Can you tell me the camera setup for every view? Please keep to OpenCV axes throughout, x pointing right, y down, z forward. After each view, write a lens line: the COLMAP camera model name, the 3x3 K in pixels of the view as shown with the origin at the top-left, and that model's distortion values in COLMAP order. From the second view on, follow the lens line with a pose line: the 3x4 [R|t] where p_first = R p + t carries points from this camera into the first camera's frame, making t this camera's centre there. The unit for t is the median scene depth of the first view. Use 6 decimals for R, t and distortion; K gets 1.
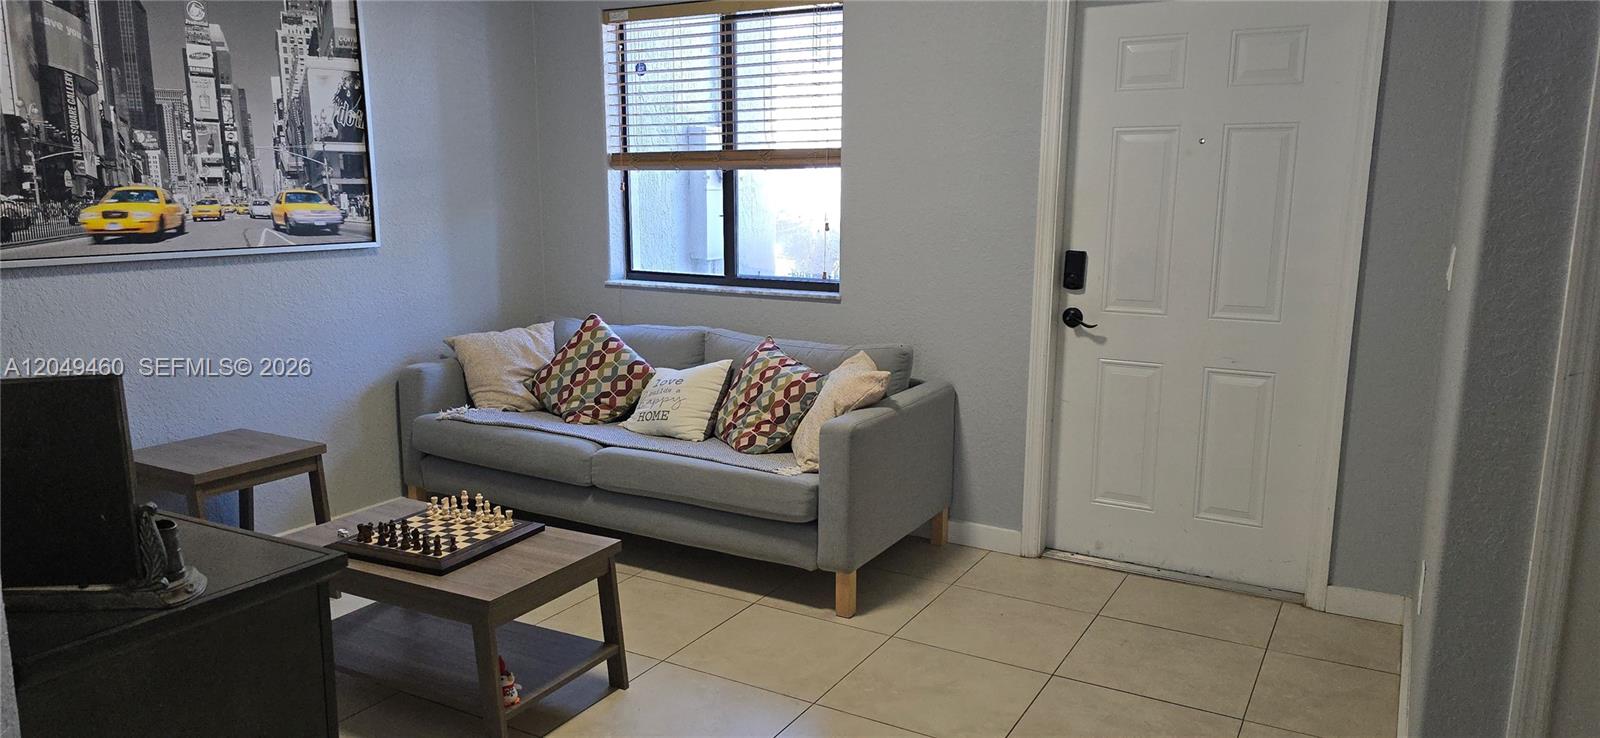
lens RADIAL K [[1060.7, 0, 842.4], [0, 1060.7, 372.1], [0, 0, 1]] dist [0.066730, -0.062663]
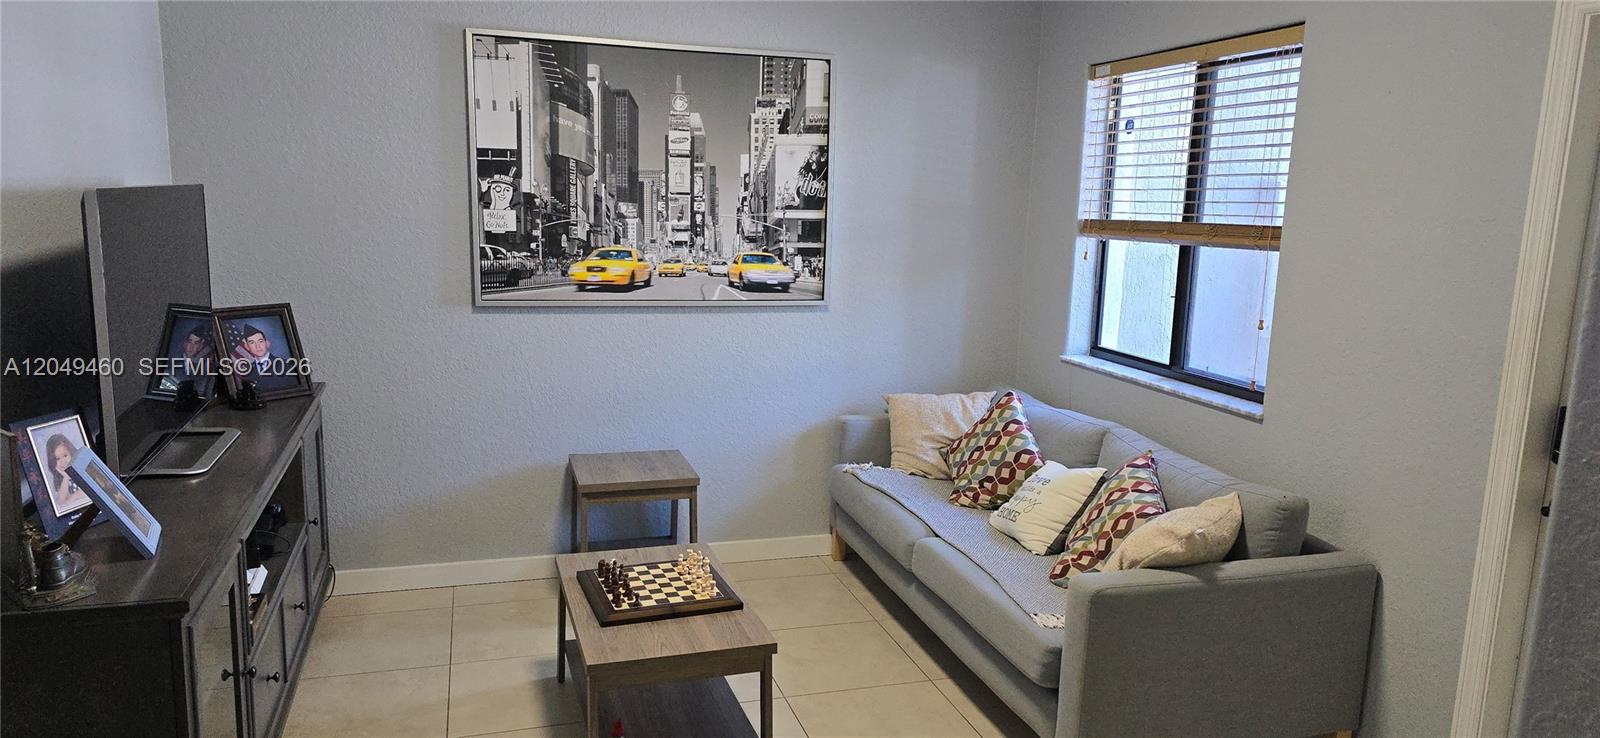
lens RADIAL K [[1060.7, 0, 802.7], [0, 1060.7, 396.3], [0, 0, 1]] dist [0.066730, -0.062663]
pose [[0.723098, 0.146604, -0.675009, 0.301351], [-0.147618, 0.987439, 0.056325, -0.085215], [0.674788, 0.058915, 0.735657, 0.203615]]
